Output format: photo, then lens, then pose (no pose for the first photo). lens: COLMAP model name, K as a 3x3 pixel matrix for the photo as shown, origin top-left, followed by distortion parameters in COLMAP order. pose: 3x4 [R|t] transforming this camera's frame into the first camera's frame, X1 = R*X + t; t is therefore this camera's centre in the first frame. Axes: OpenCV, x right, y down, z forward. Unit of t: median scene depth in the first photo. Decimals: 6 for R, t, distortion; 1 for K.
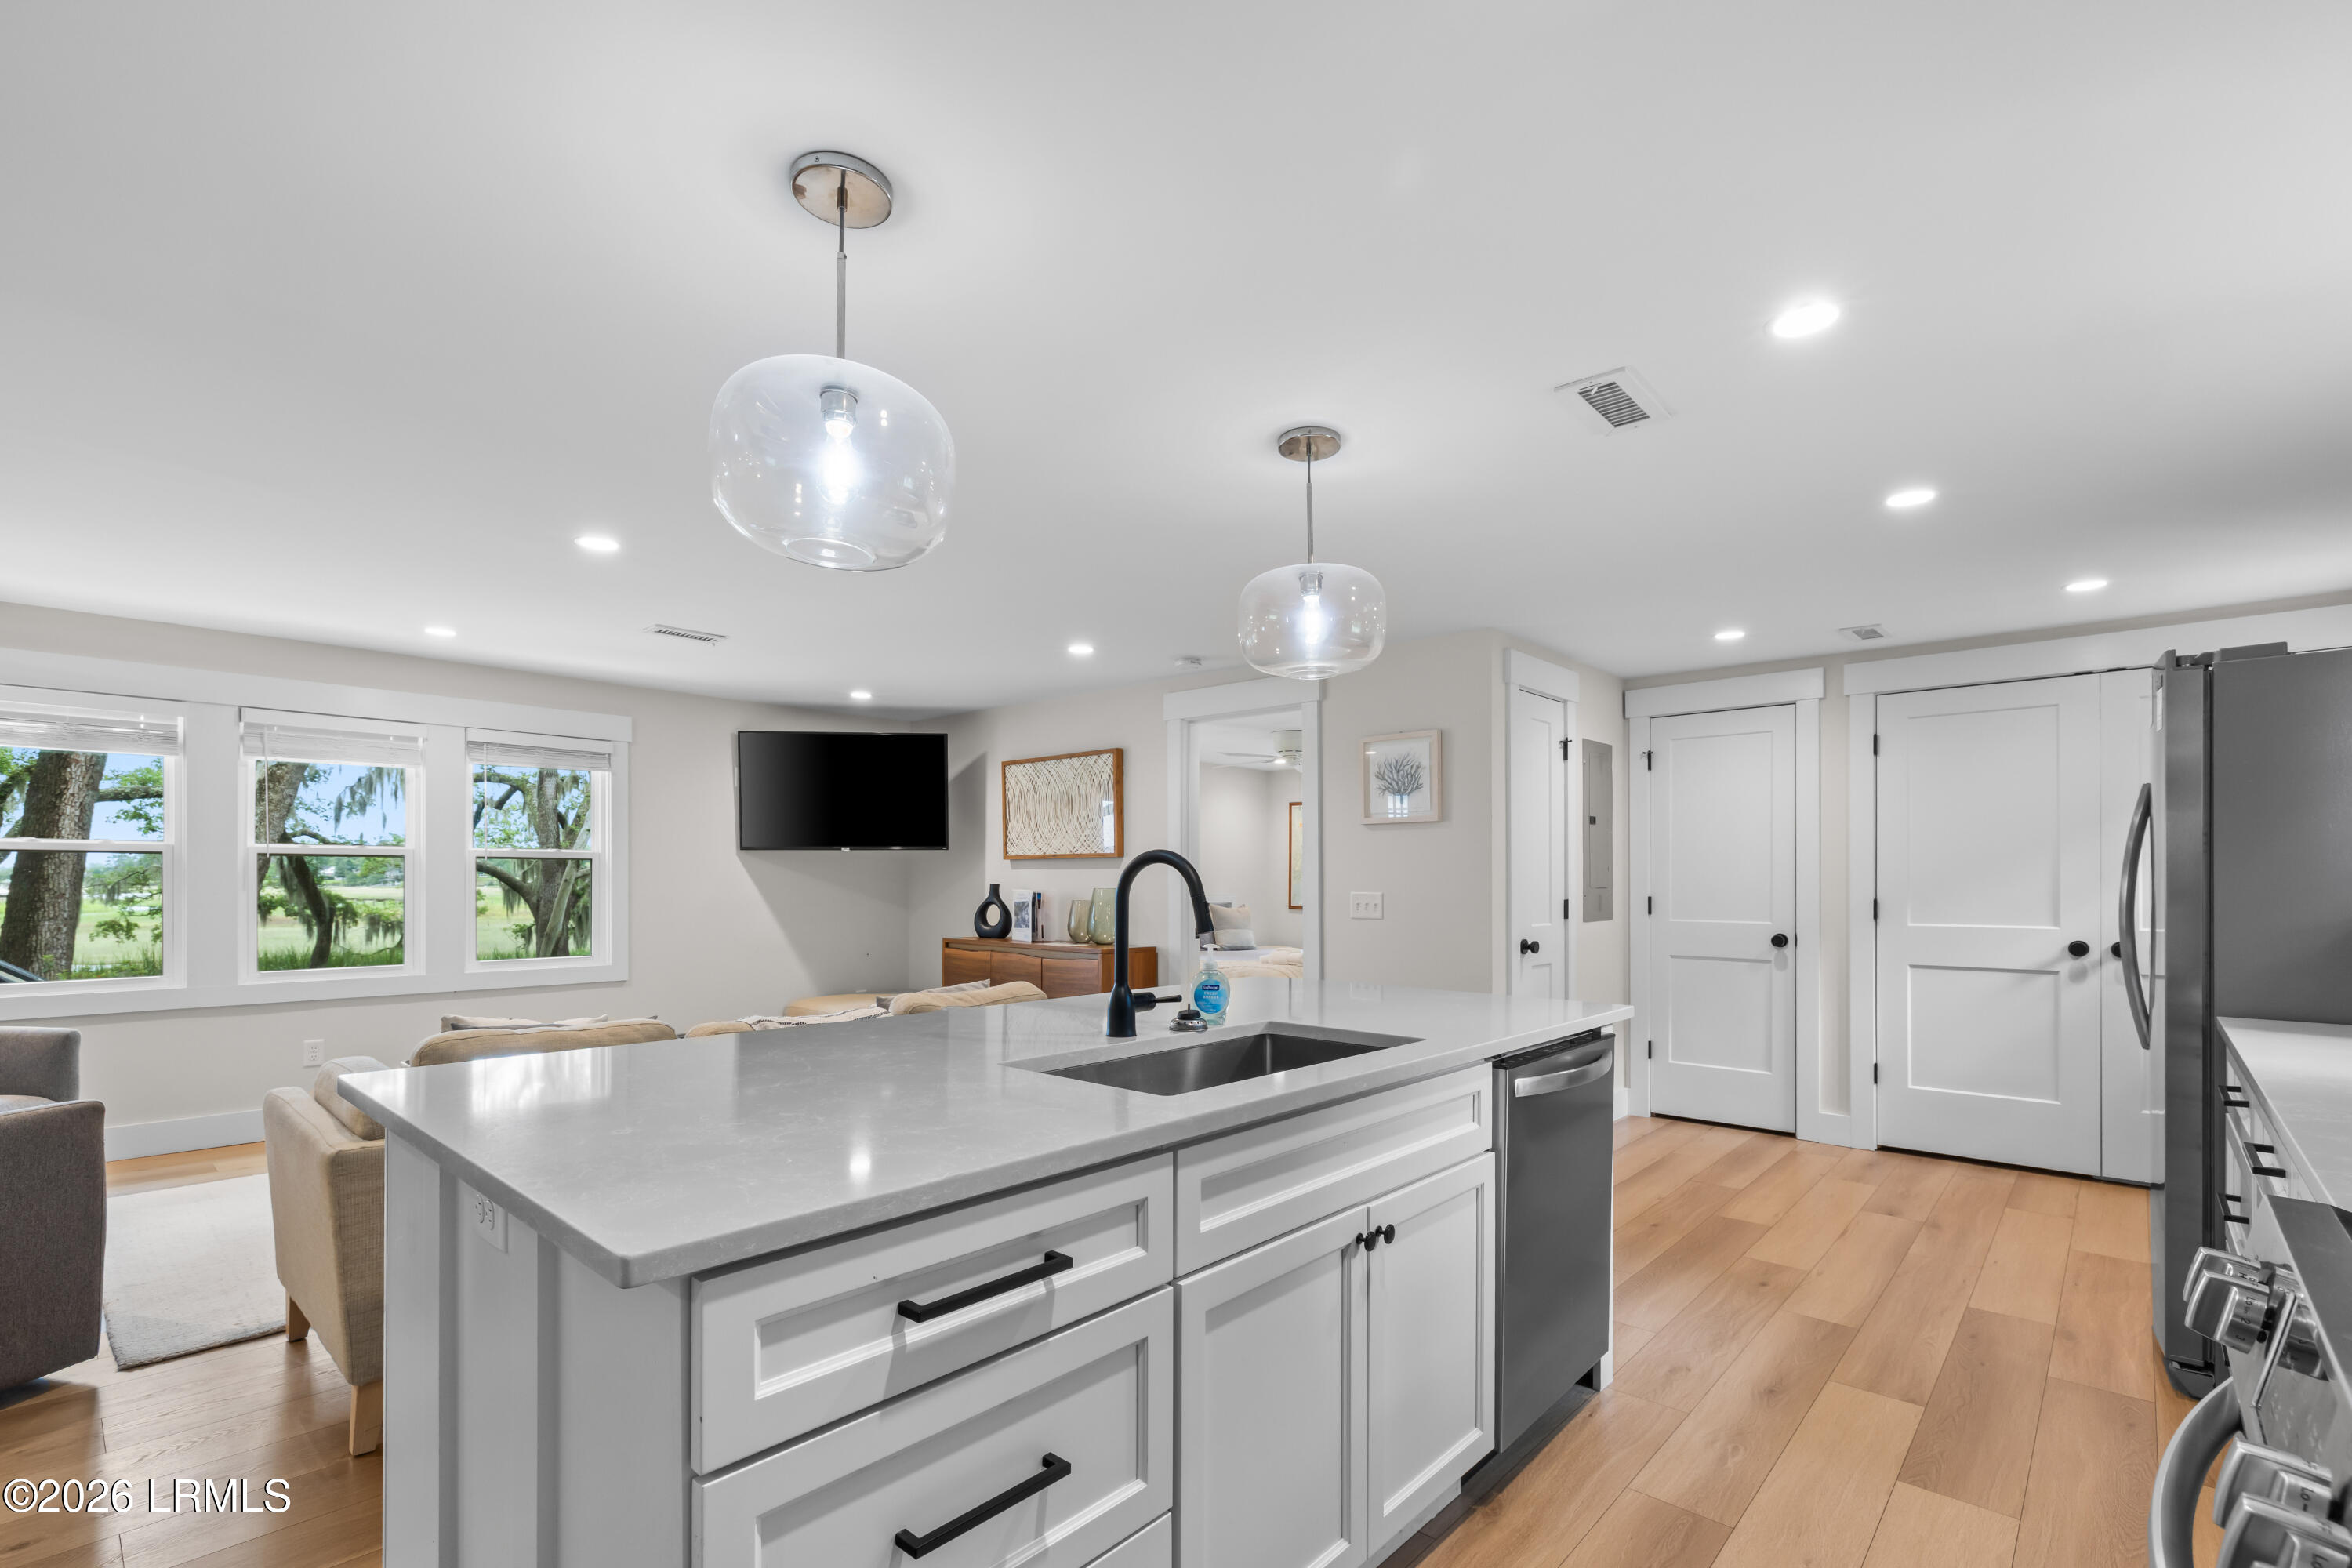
lens RADIAL K [[1052.2, 0, 1170.7], [0, 1052.2, 879.5], [0, 0, 1]] dist [-0.000441, 0.000049]
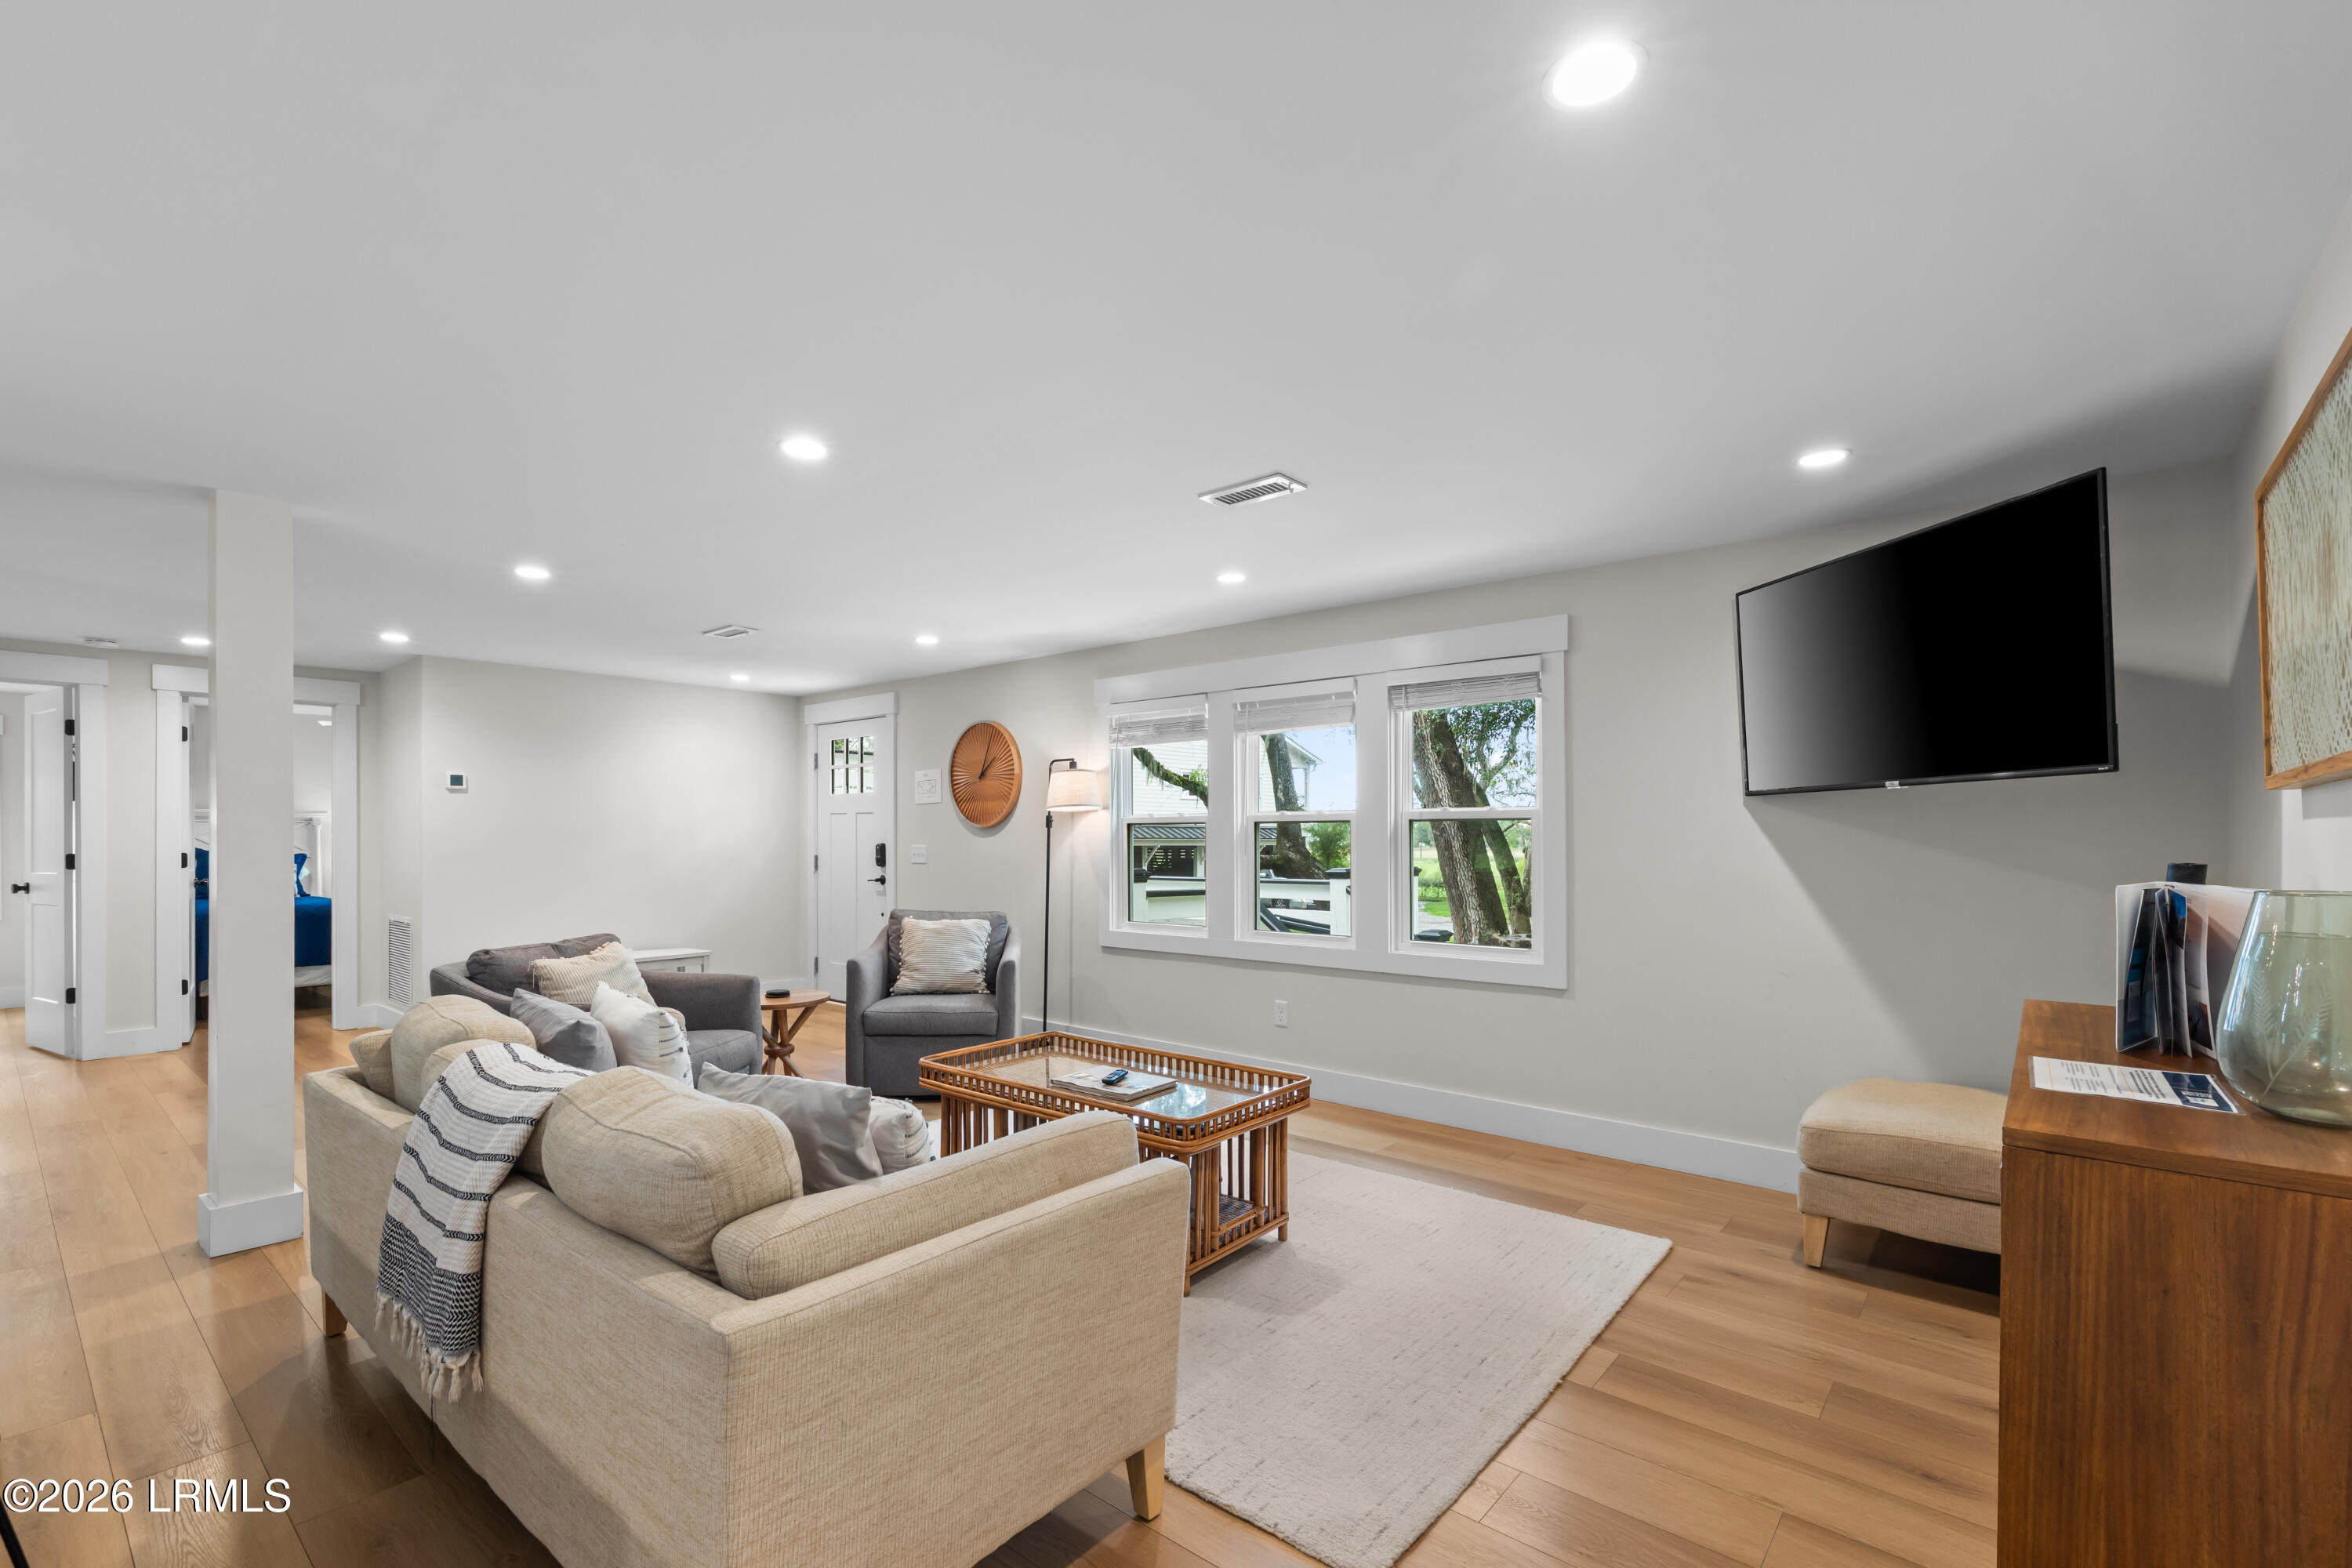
lens RADIAL K [[1028.8, 0, 1188.9], [0, 1028.8, 842.5], [0, 0, 1]] dist [0.000567, 0.000249]
pose [[0.050200, 0.001820, -0.998738, 0.159553], [0.002430, 0.999995, 0.001945, -0.004243], [0.998736, -0.002525, 0.050195, 0.717368]]
